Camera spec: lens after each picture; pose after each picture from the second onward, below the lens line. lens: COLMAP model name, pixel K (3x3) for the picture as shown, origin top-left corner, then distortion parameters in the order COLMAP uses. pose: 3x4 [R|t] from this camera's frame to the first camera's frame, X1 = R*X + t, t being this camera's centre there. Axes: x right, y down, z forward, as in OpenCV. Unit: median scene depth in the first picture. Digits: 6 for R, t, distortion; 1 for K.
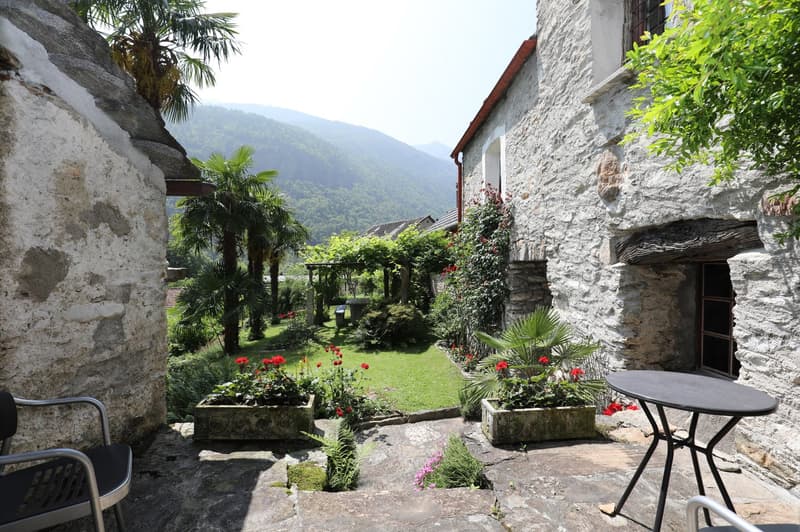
lens RADIAL K [[366.8, 0, 401.9], [0, 366.8, 269.5], [0, 0, 1]] dist [-0.029266, 0.002334]
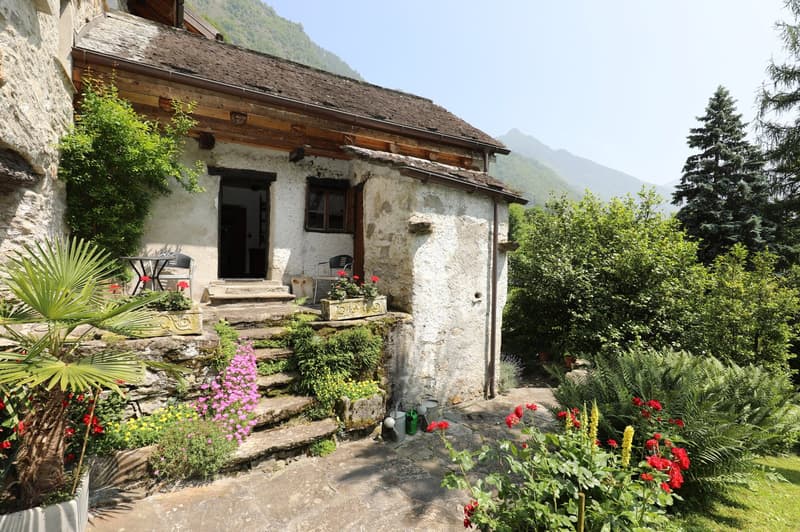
lens RADIAL K [[366.8, 0, 400.6], [0, 366.8, 264.8], [0, 0, 1]] dist [-0.029266, 0.002334]
pose [[-0.879587, -0.004833, -0.475714, 0.213903], [-0.013416, 0.999803, 0.014648, 0.155202], [0.475549, 0.019266, -0.879478, 2.334315]]
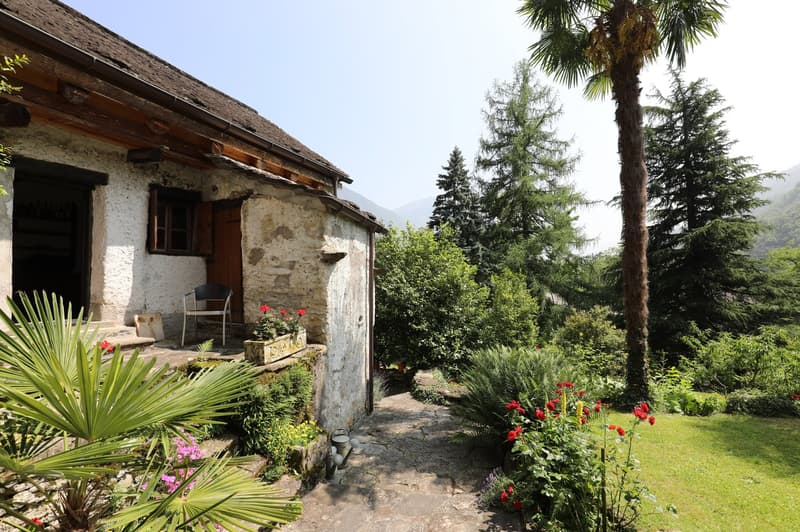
lens RADIAL K [[366.8, 0, 401.4], [0, 366.8, 268.4], [0, 0, 1]] dist [-0.029266, 0.002334]
pose [[-0.413553, -0.013938, -0.910373, 0.717016], [0.000186, 0.999882, -0.015392, 0.089921], [0.910480, -0.006534, -0.413501, 1.892217]]
